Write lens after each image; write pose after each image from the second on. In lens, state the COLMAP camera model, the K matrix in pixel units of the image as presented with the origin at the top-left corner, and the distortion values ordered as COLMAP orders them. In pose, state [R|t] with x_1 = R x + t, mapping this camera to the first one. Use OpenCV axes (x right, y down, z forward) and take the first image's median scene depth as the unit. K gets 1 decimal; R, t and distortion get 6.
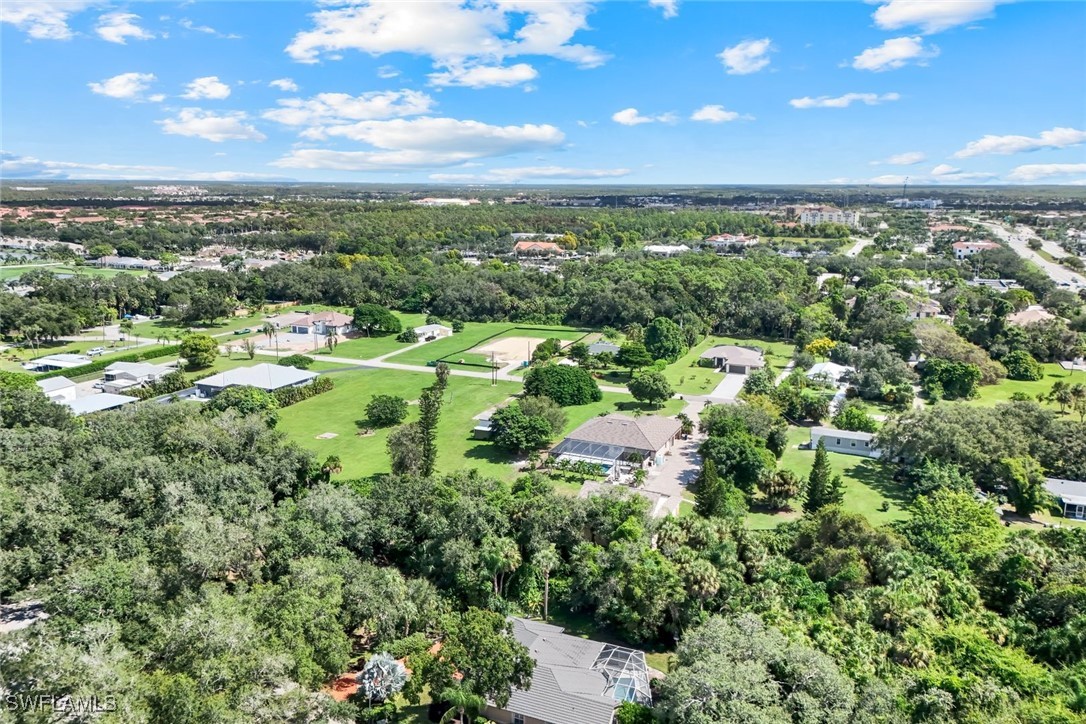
lens RADIAL K [[779.2, 0, 530.7], [0, 779.2, 361.3], [0, 0, 1]] dist [0.006522, 0.001512]
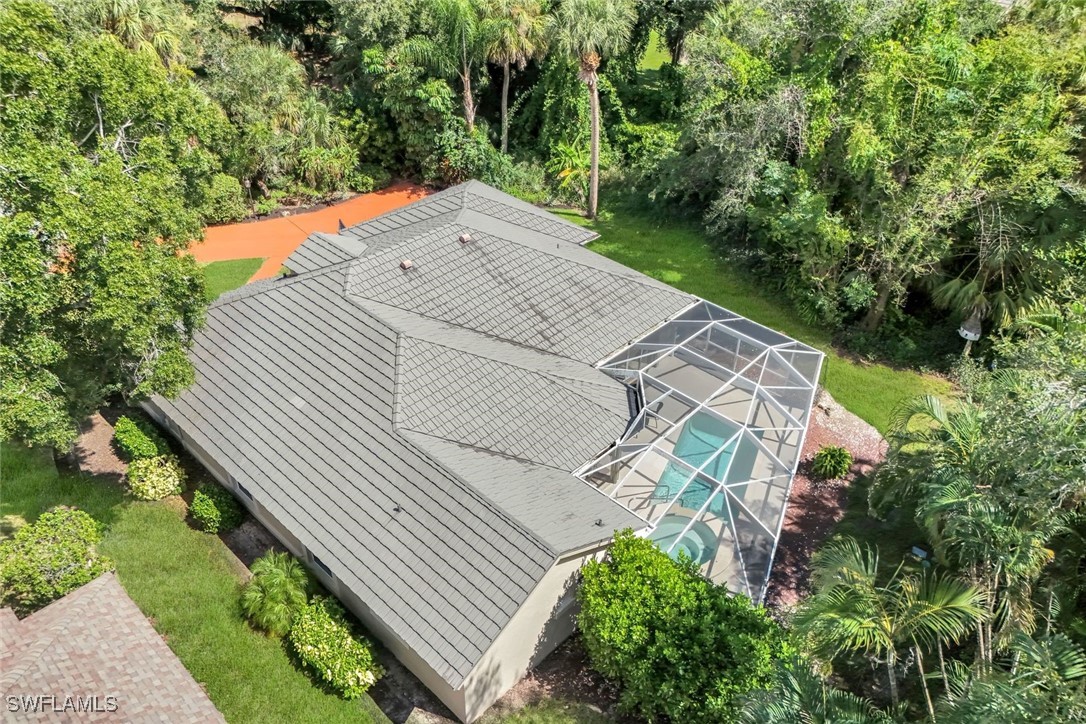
lens RADIAL K [[779.2, 0, 530.7], [0, 779.2, 361.3], [0, 0, 1]] dist [0.006522, 0.001512]
pose [[0.929071, 0.213939, -0.301758, 0.127302], [-0.062604, 0.894952, 0.441749, 0.251379], [0.364566, -0.391525, 0.844867, 0.703702]]
